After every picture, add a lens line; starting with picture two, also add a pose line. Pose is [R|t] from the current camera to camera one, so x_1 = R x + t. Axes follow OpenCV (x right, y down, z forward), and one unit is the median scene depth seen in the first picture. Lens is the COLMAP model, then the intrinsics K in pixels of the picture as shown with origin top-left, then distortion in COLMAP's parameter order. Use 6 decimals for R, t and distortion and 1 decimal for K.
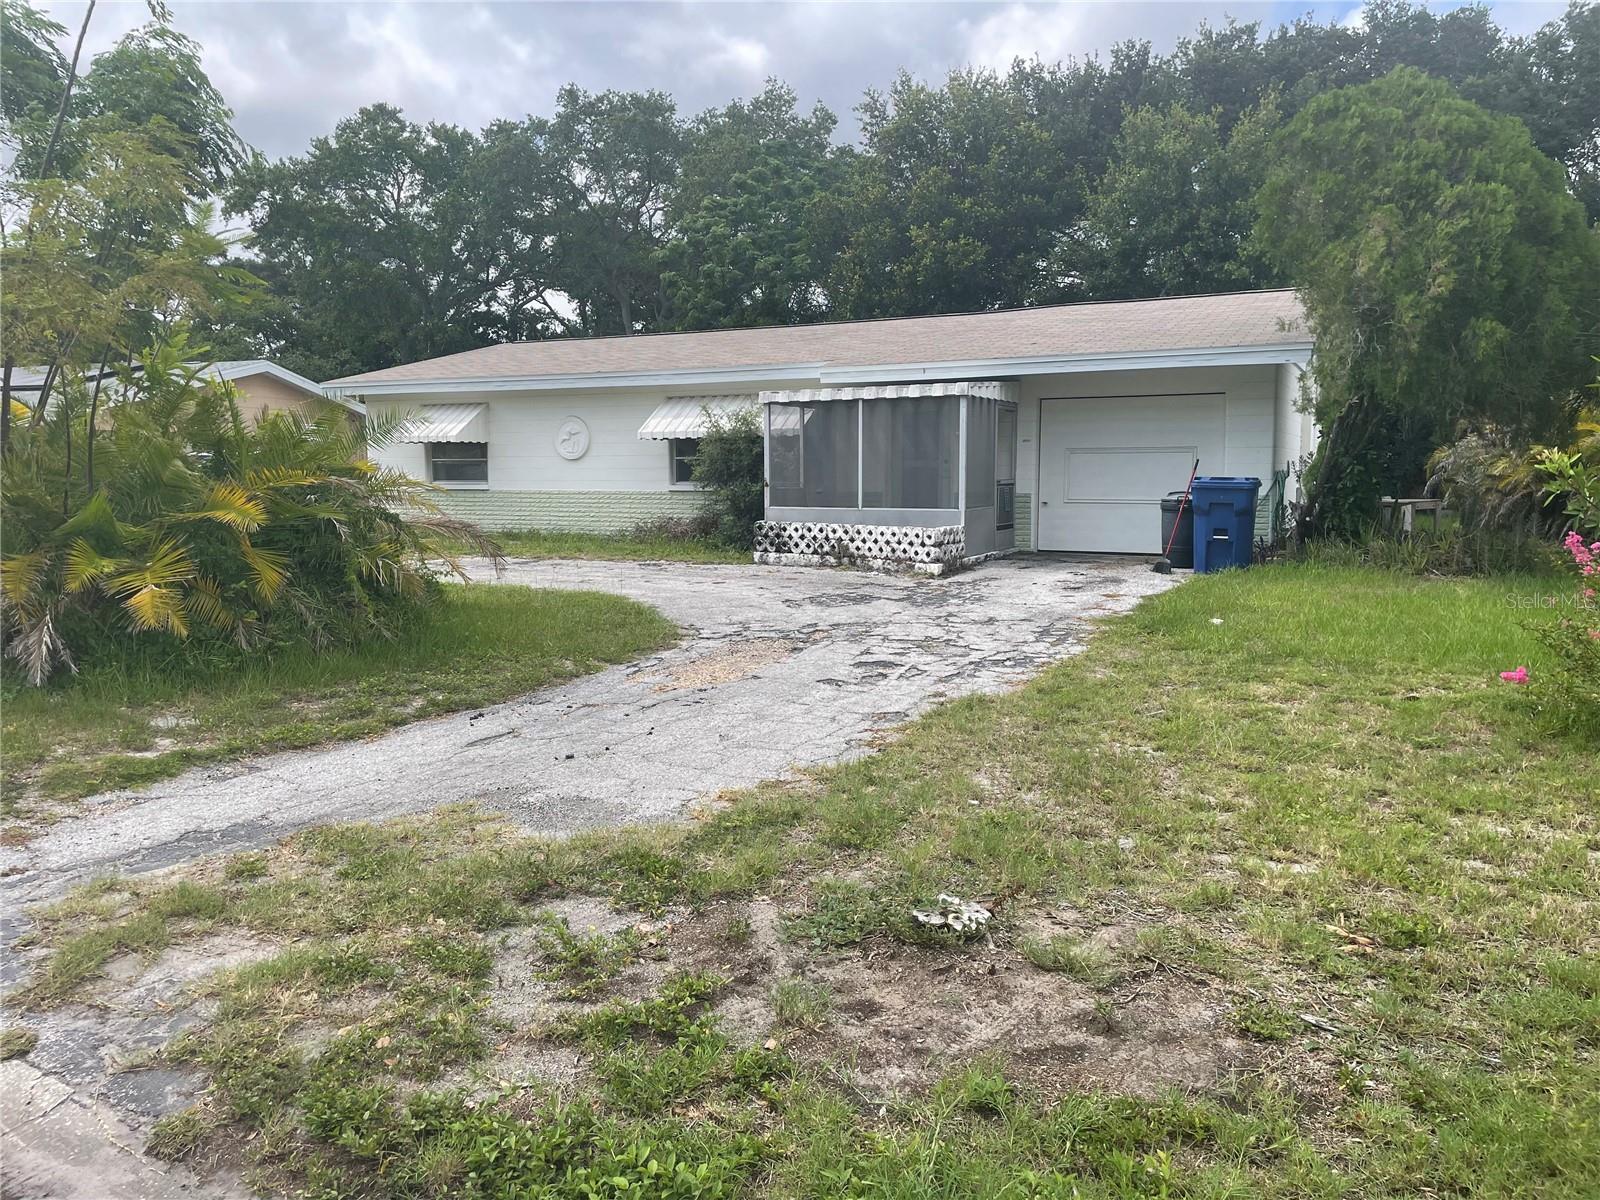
lens RADIAL K [[1220.2, 0, 799.6], [0, 1220.2, 598.9], [0, 0, 1]] dist [0.087162, -0.112163]
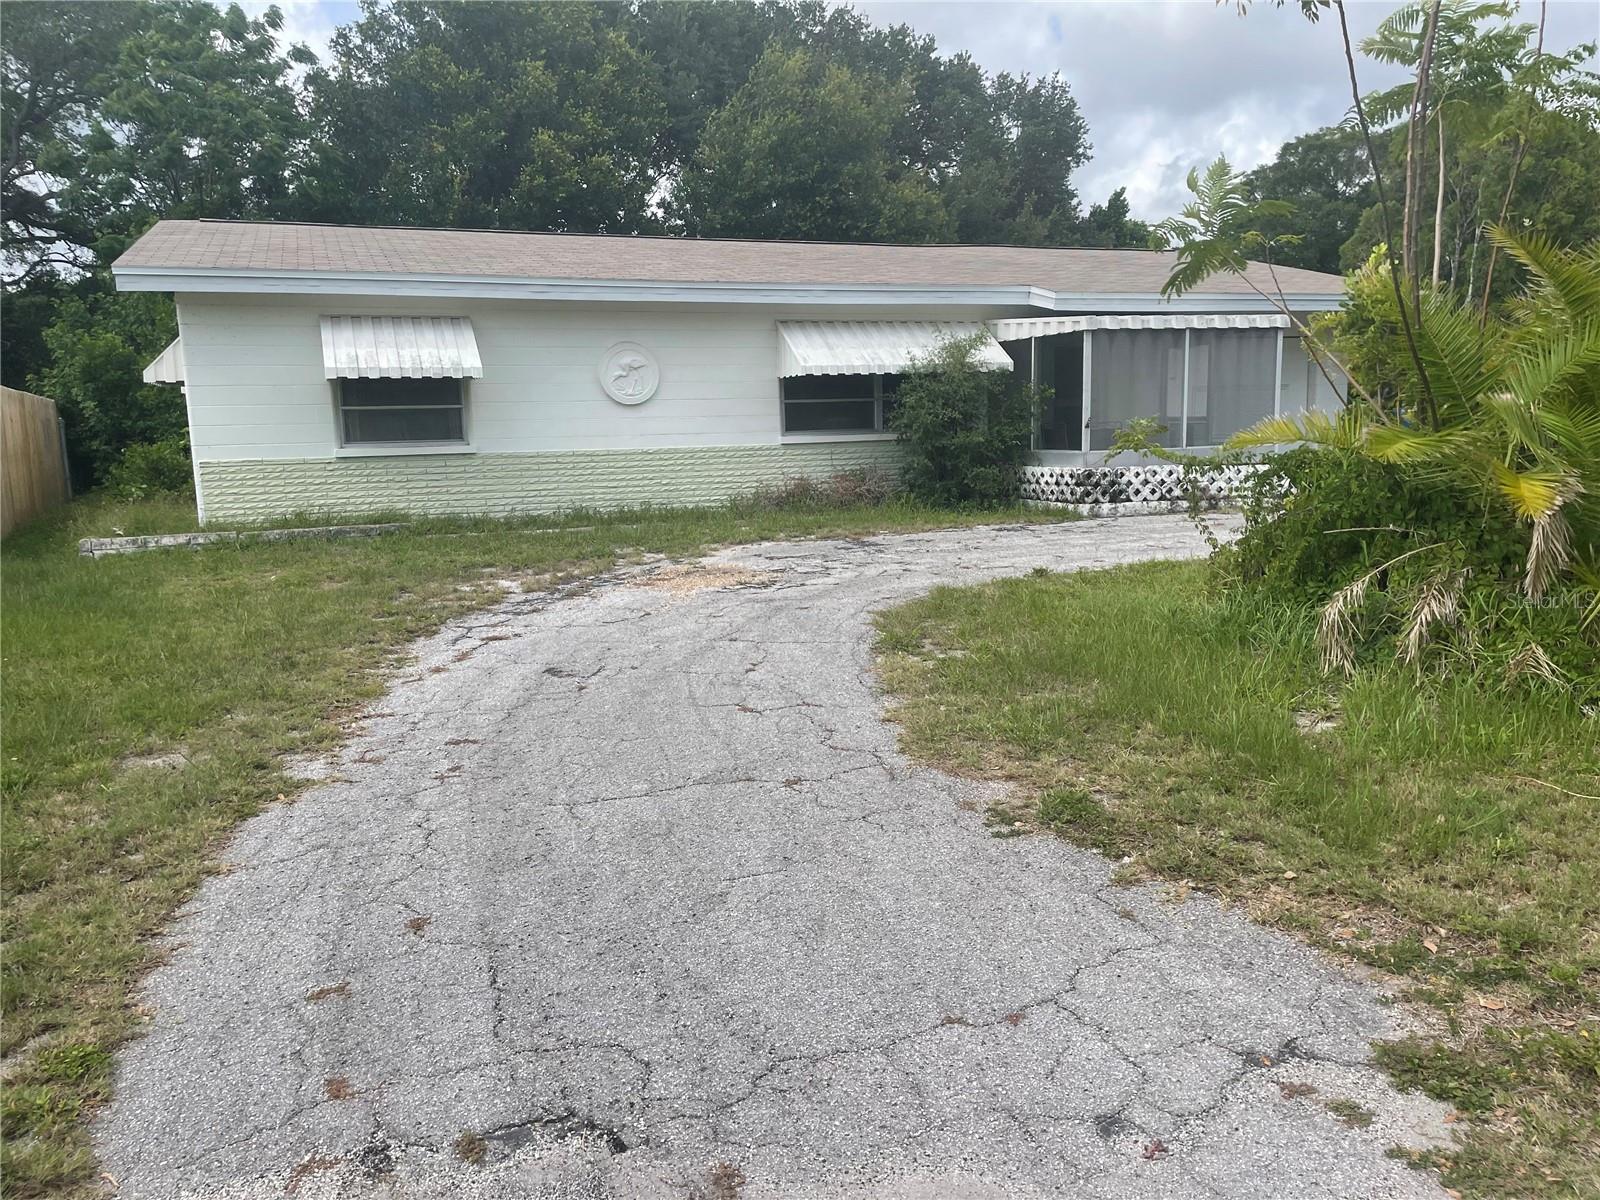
lens RADIAL K [[1220.2, 0, 800.1], [0, 1220.2, 601.6], [0, 0, 1]] dist [0.087162, -0.112163]
pose [[0.665738, -0.120109, 0.736455, -0.820896], [0.101287, 0.992371, 0.070286, -0.051976], [-0.739279, 0.027801, 0.672825, 0.577379]]
